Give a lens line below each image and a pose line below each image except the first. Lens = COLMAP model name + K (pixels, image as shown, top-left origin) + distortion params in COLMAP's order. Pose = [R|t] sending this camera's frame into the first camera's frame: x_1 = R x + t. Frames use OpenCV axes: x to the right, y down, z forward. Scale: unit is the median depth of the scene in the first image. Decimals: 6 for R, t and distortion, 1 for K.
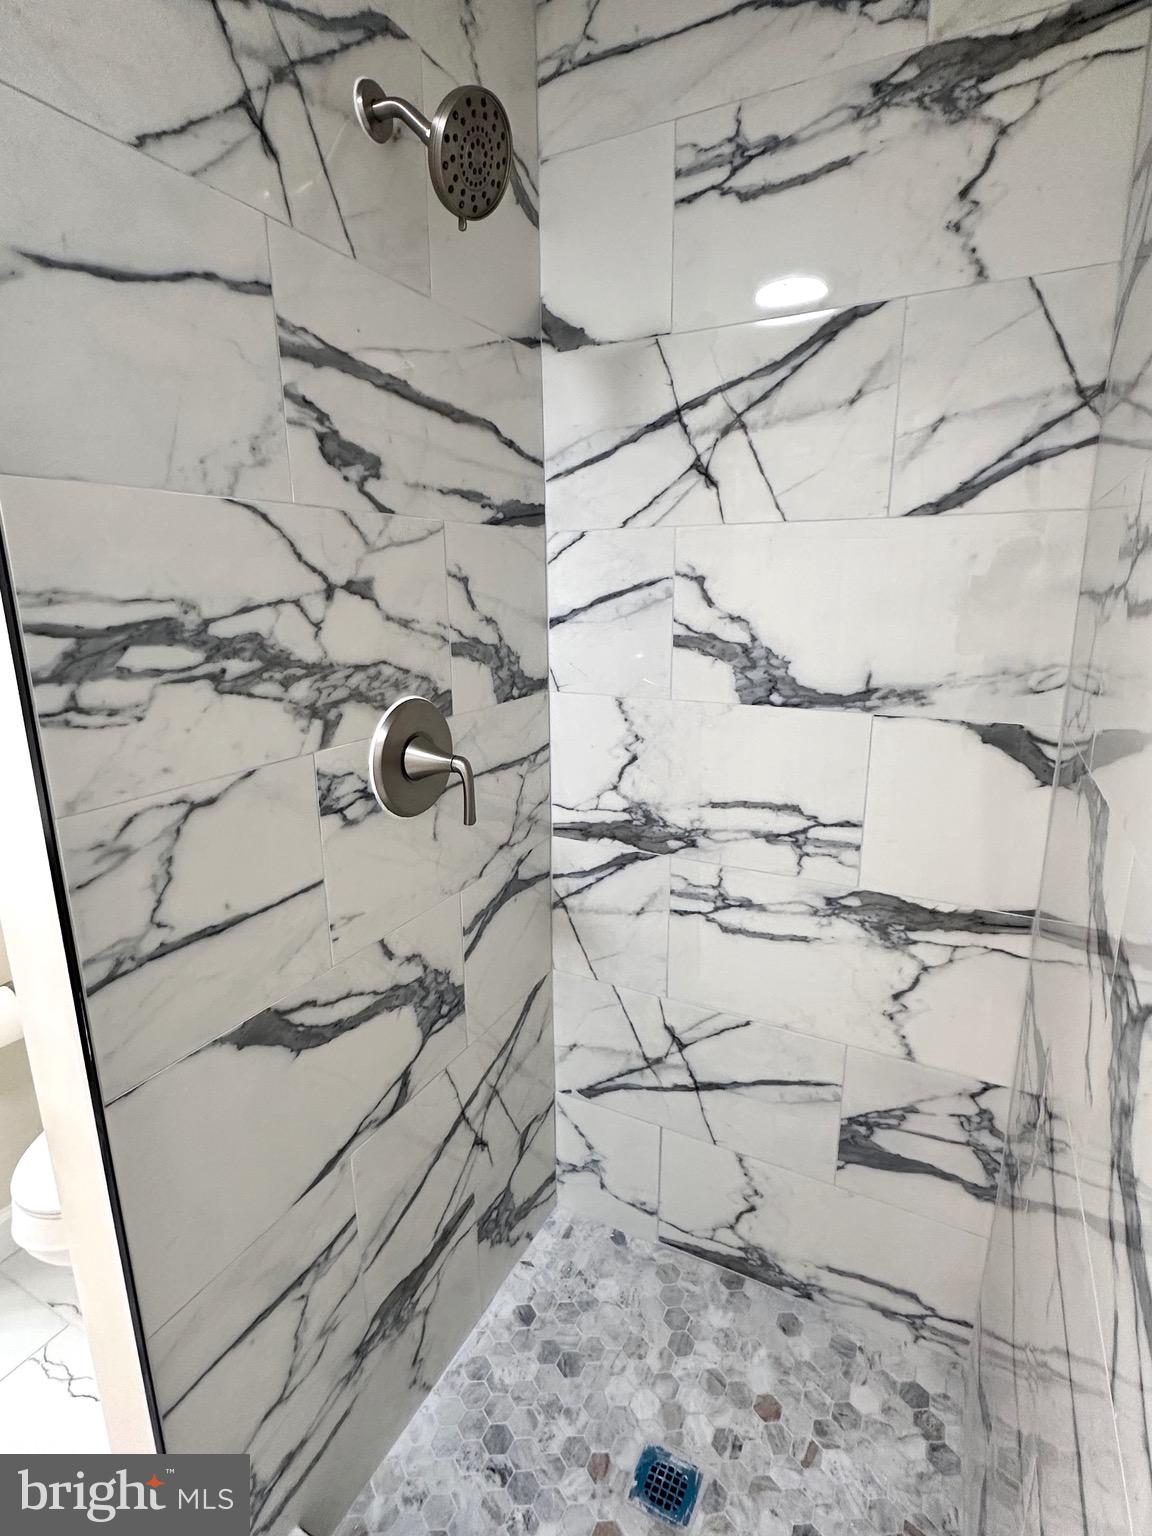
lens RADIAL K [[753.2, 0, 576.0], [0, 753.2, 768.0], [0, 0, 1]] dist [0.001801, -0.000431]
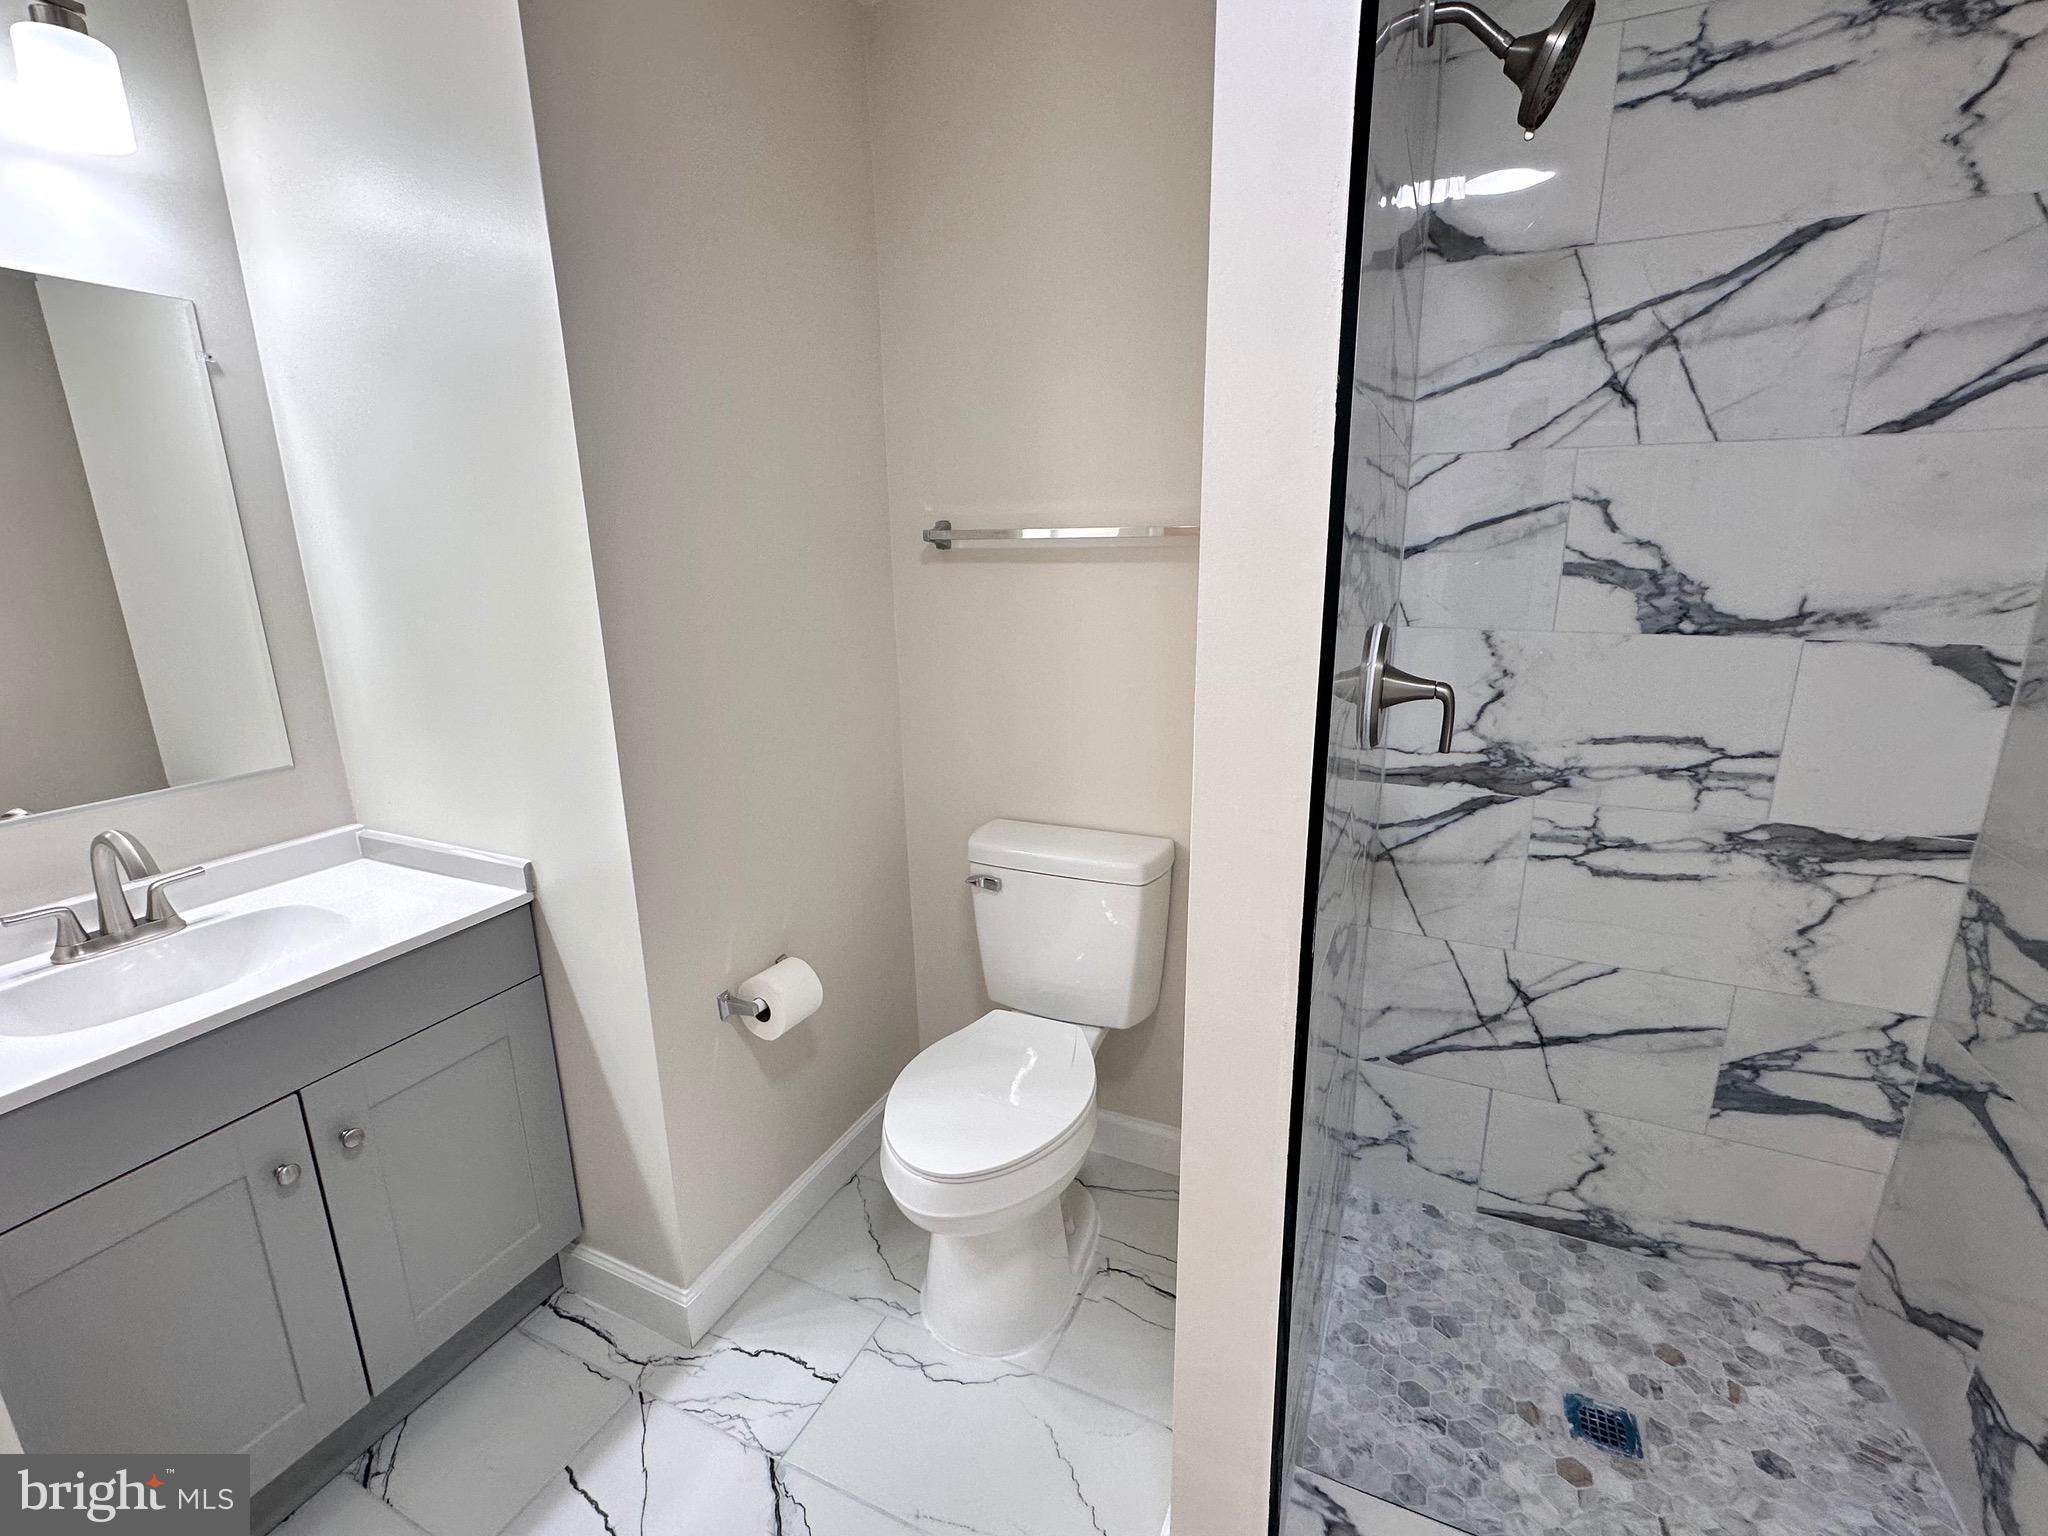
lens RADIAL K [[912.7, 0, 1024.0], [0, 912.7, 768.0], [0, 0, 1]] dist [-0.000023, 0.000207]
pose [[0.999117, -0.021559, 0.036059, -0.622330], [0.020743, 0.999524, 0.022854, 0.044155], [-0.036534, -0.022086, 0.999088, -0.138944]]
